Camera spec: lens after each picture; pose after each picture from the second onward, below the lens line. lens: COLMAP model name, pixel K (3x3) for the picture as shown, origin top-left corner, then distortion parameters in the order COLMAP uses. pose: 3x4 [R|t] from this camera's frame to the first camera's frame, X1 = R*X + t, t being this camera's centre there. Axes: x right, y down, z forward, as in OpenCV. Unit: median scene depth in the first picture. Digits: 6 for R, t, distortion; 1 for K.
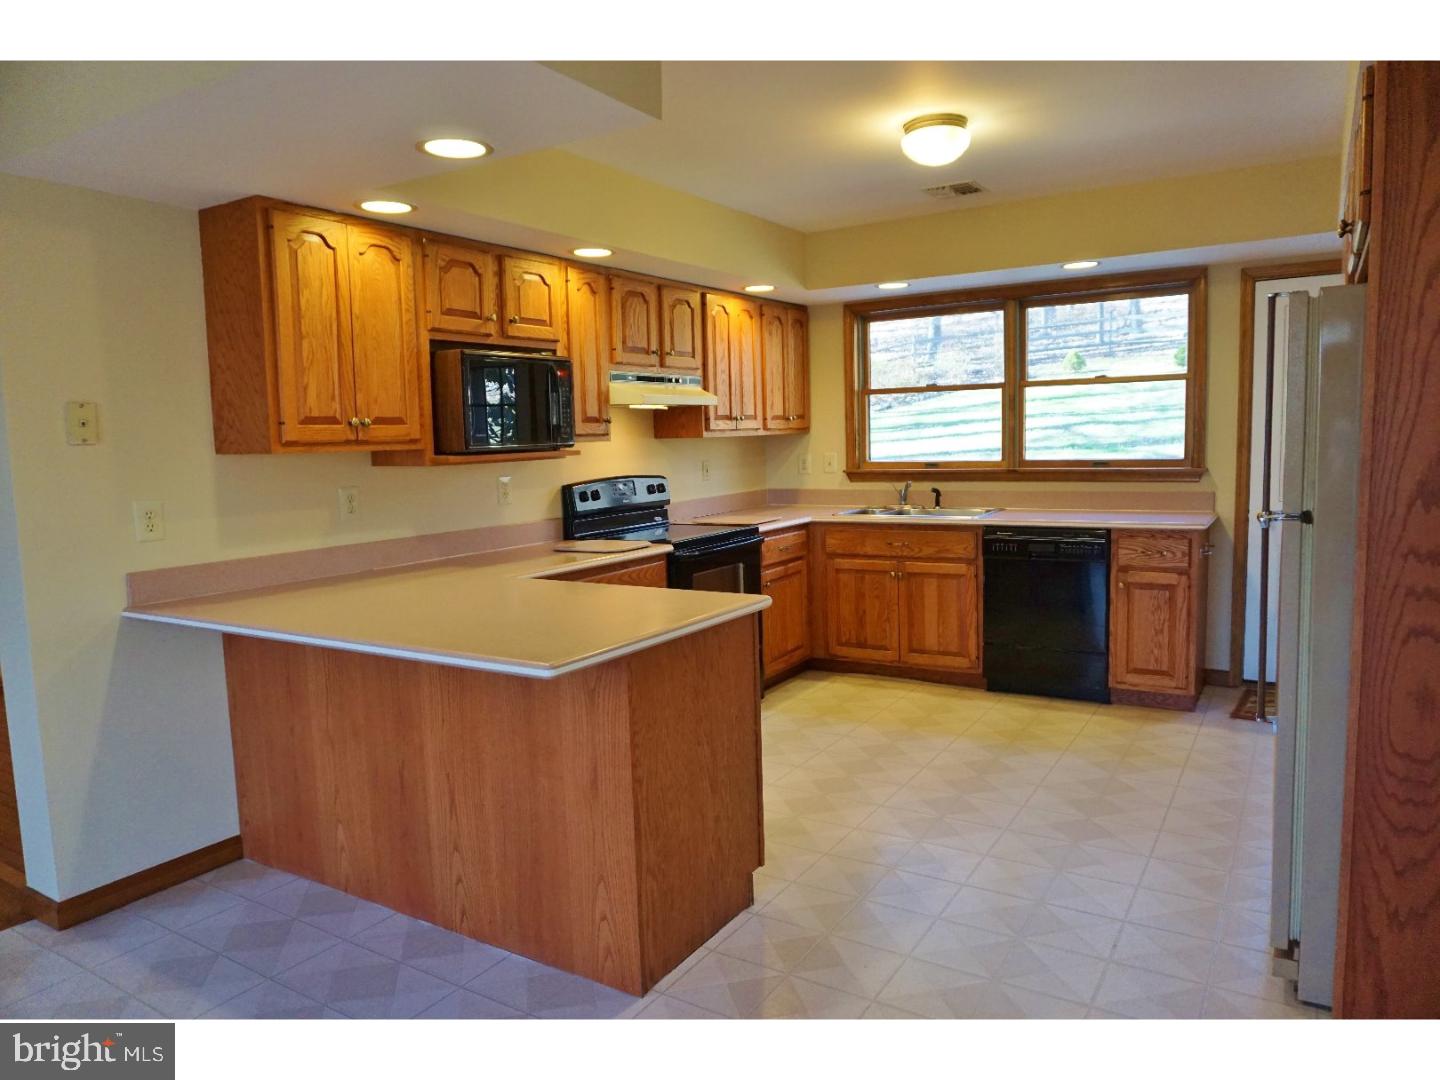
lens RADIAL K [[962.7, 0, 719.7], [0, 962.7, 532.4], [0, 0, 1]] dist [-0.038712, 0.035892]
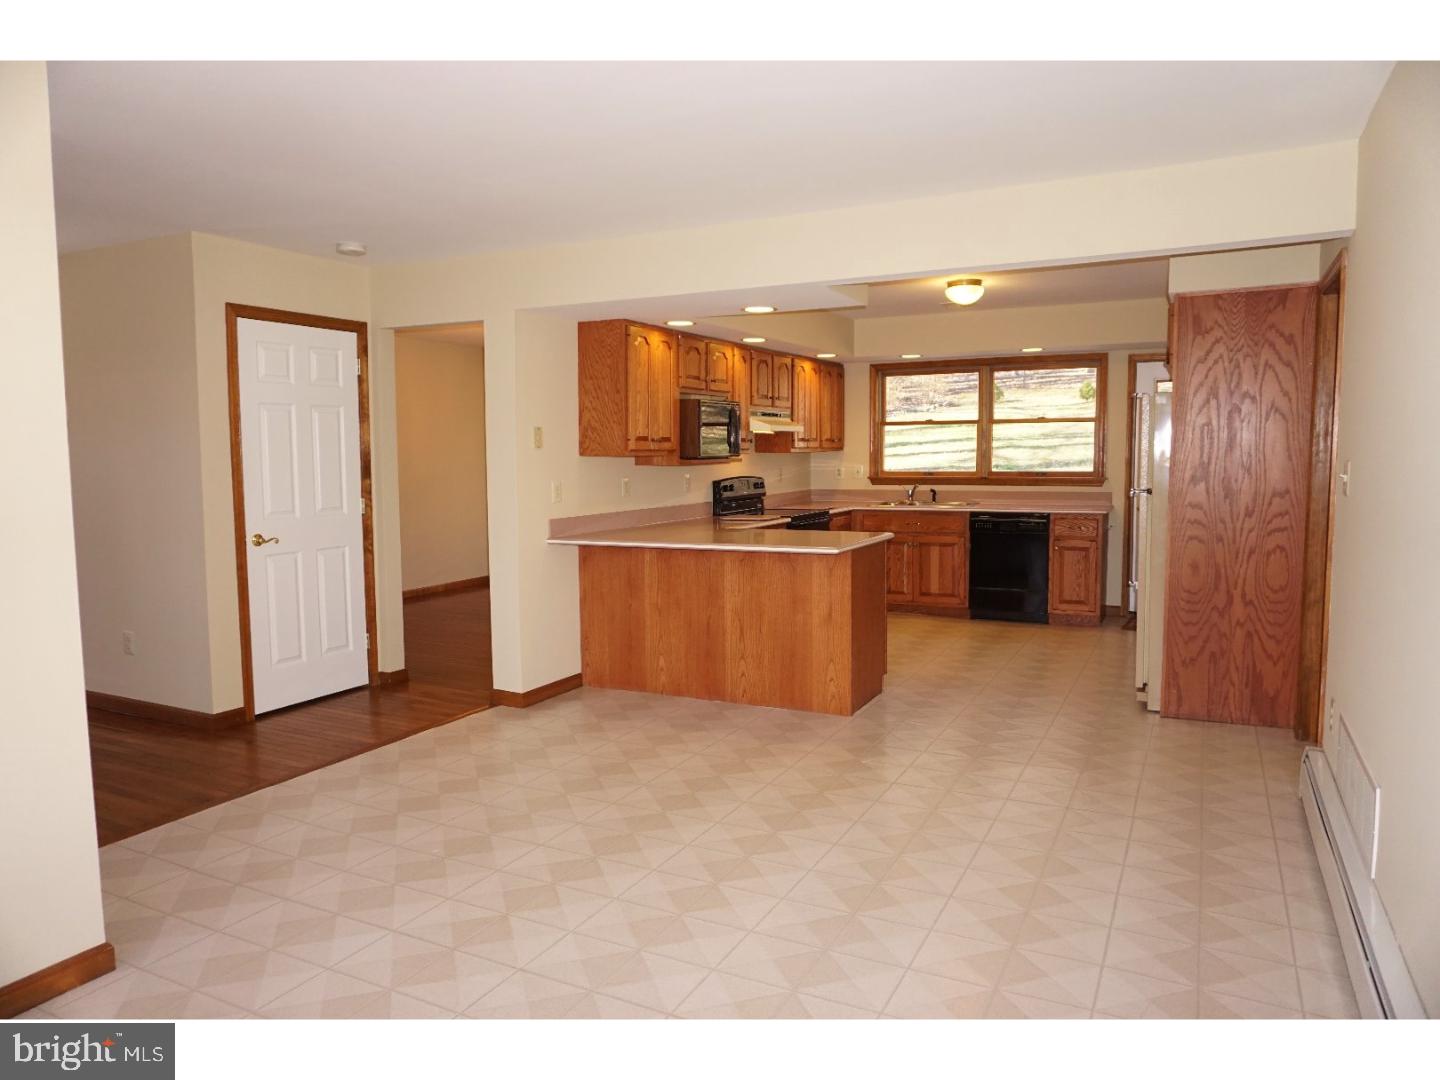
lens RADIAL K [[962.7, 0, 719.7], [0, 962.7, 532.4], [0, 0, 1]] dist [-0.038712, 0.035892]
pose [[0.996061, 0.011286, 0.087947, -0.286455], [-0.009706, 0.999784, -0.018375, 0.062834], [-0.088136, 0.017449, 0.995956, -0.557688]]
